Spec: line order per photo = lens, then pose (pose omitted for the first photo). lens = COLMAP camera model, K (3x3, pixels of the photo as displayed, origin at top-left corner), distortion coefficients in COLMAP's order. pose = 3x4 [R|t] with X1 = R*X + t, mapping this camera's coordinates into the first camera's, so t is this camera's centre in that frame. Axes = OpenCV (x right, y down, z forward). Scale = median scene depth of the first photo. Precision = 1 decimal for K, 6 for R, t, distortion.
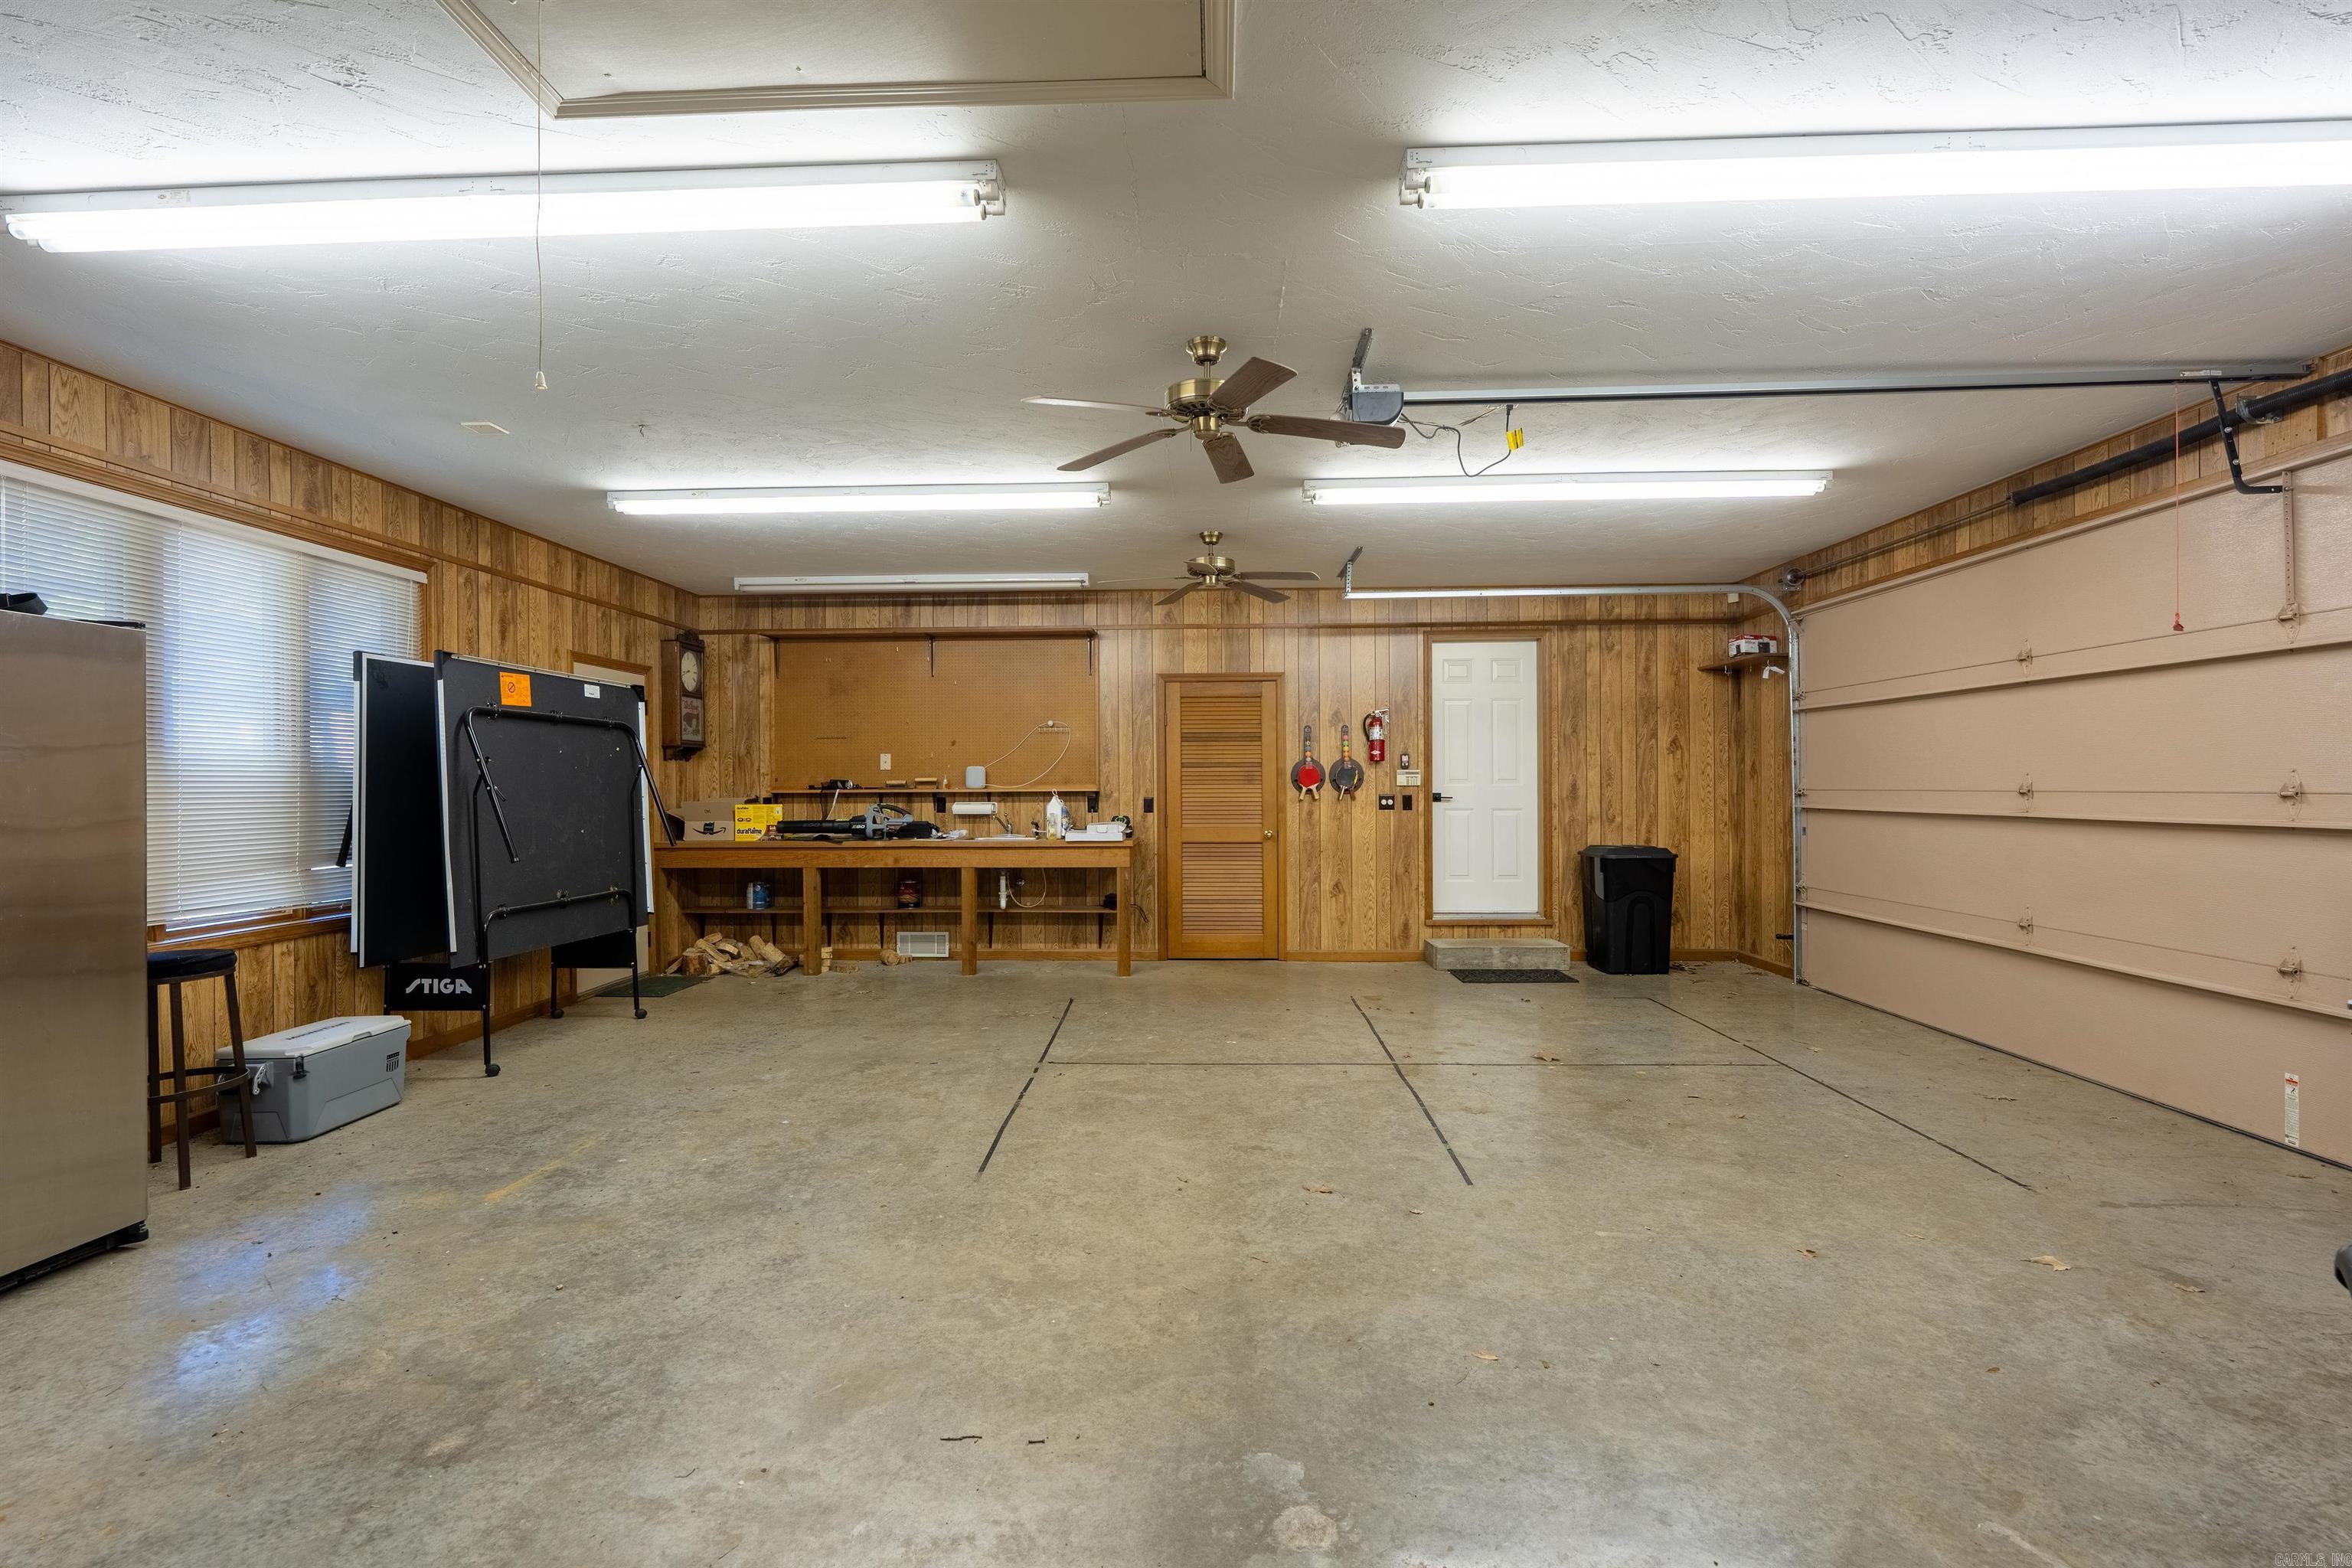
lens RADIAL K [[1051.7, 0, 1173.5], [0, 1051.7, 784.9], [0, 0, 1]] dist [-0.006839, 0.002180]
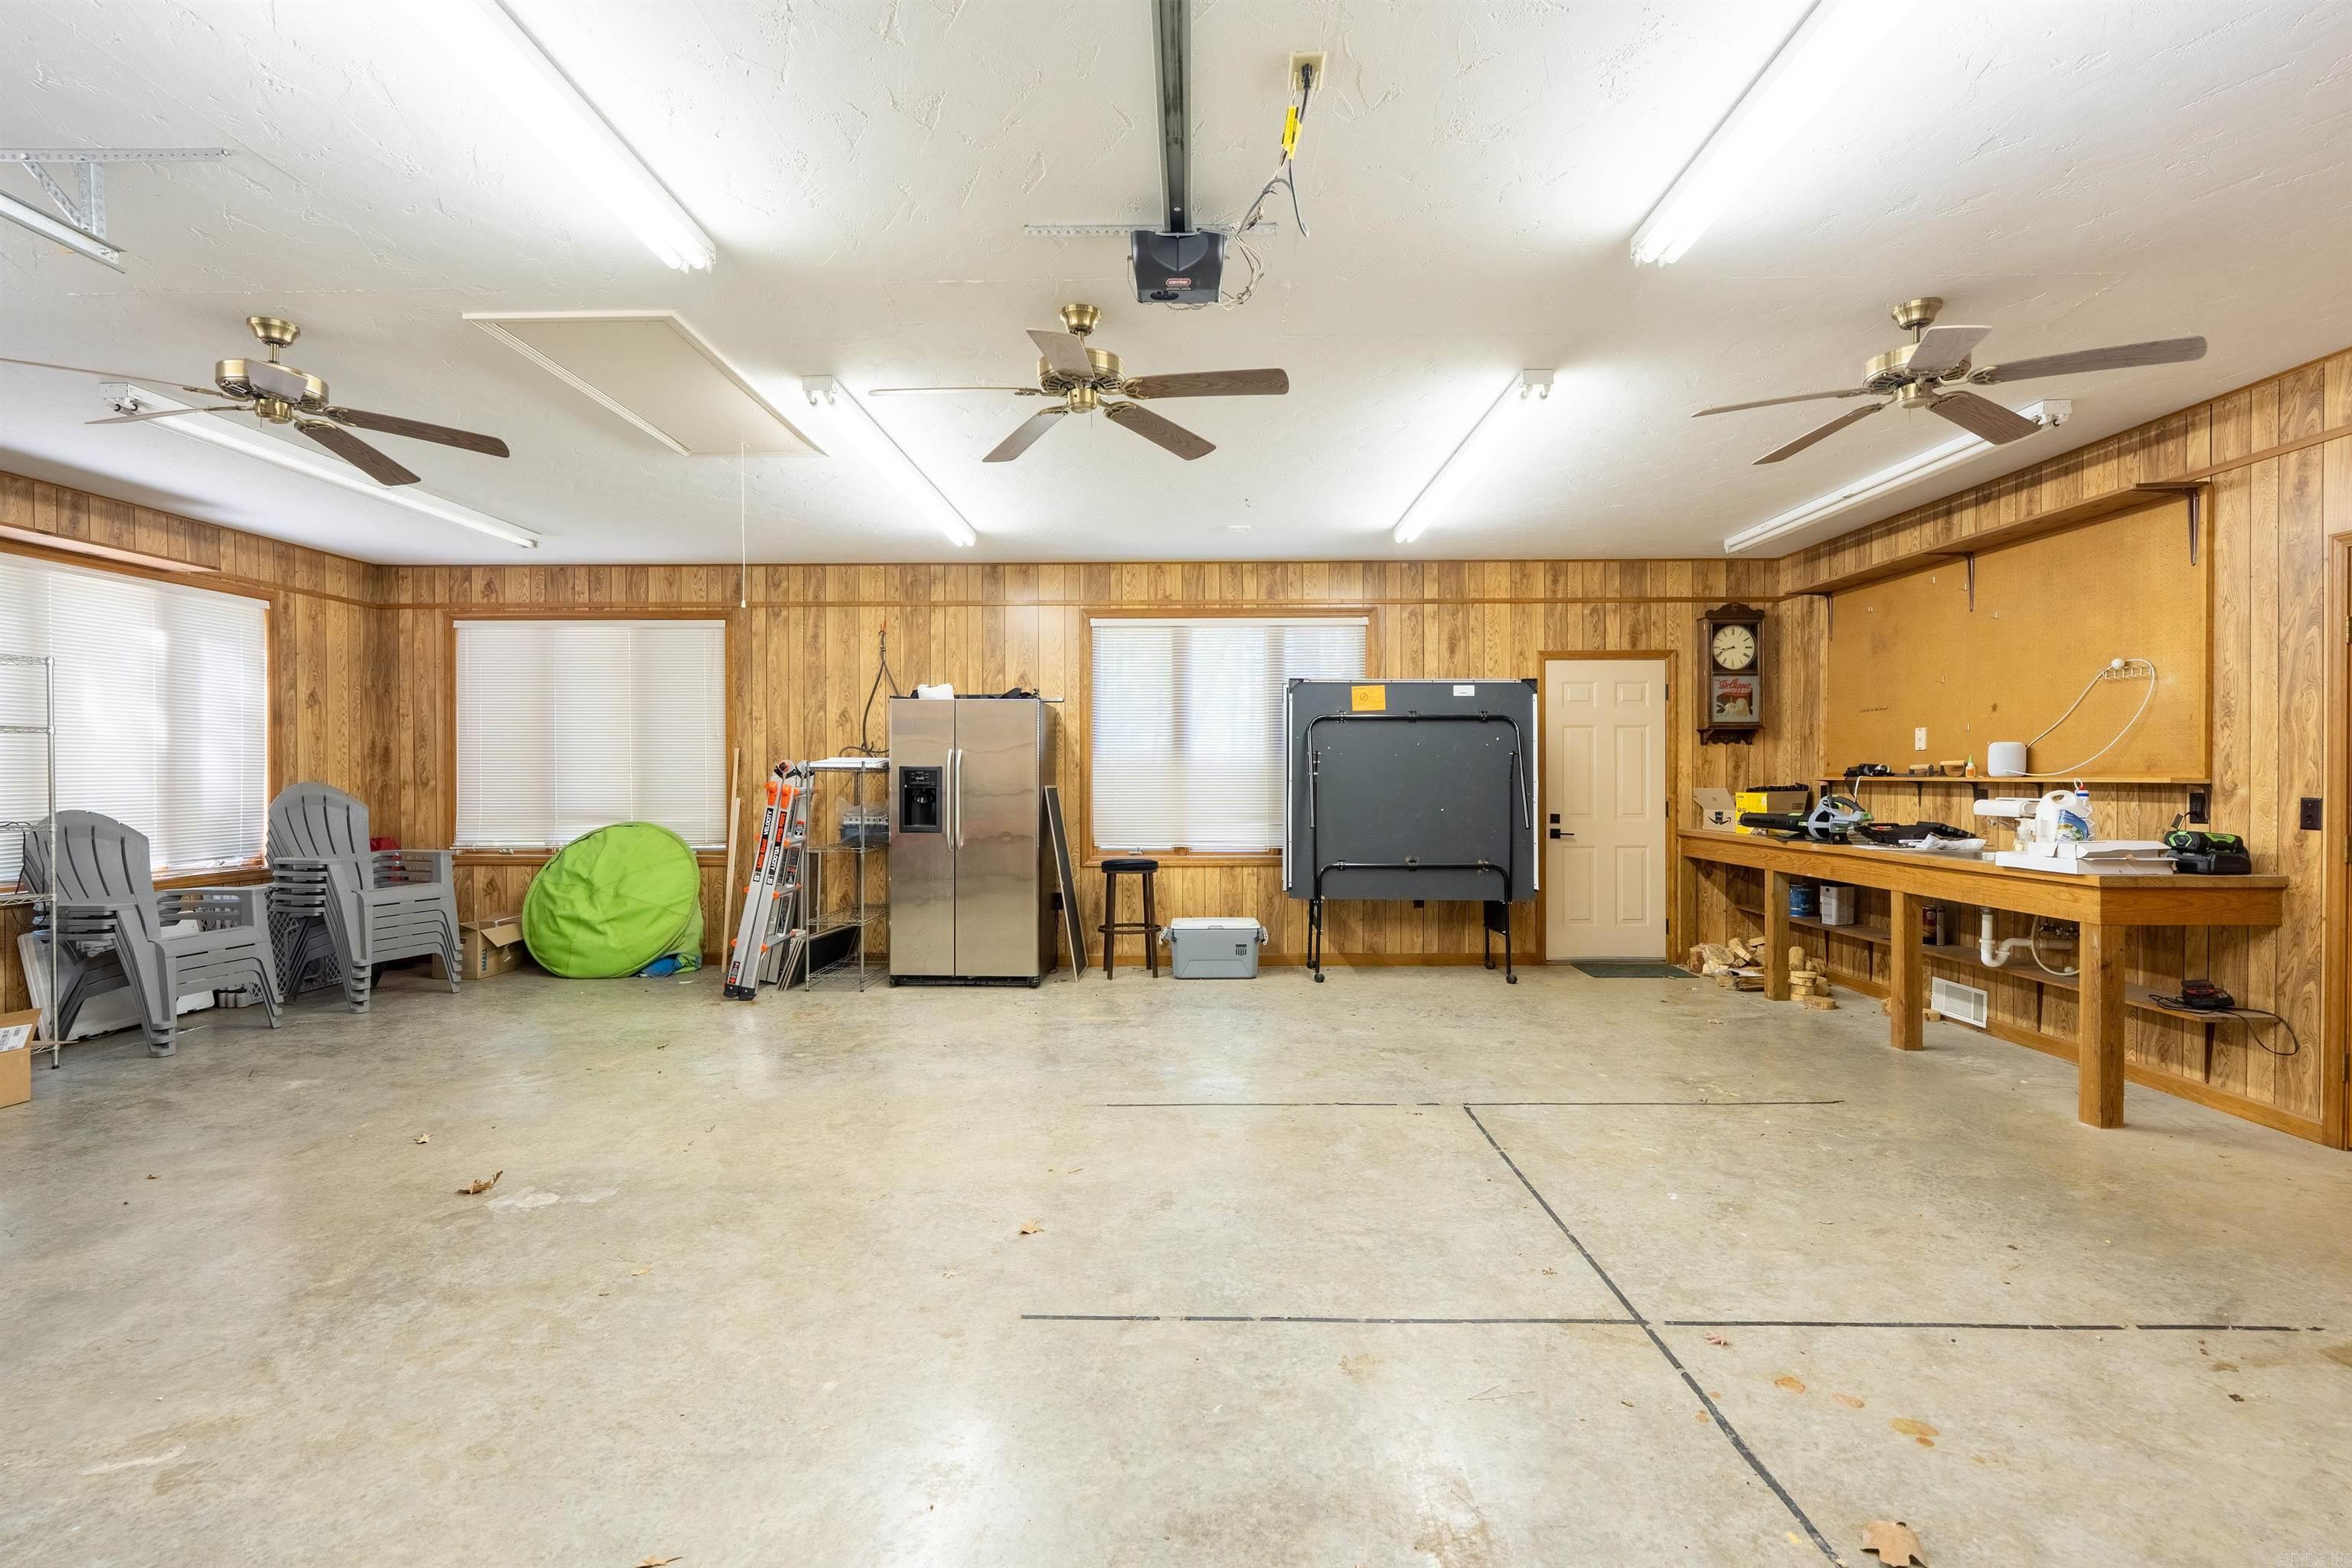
lens RADIAL K [[1051.7, 0, 1173.5], [0, 1051.7, 784.9], [0, 0, 1]] dist [-0.006839, 0.002180]
pose [[0.022349, 0.015571, -0.999629, 0.611943], [0.002127, 0.999876, 0.015622, -0.003426], [0.999748, -0.002476, 0.022313, 0.655401]]
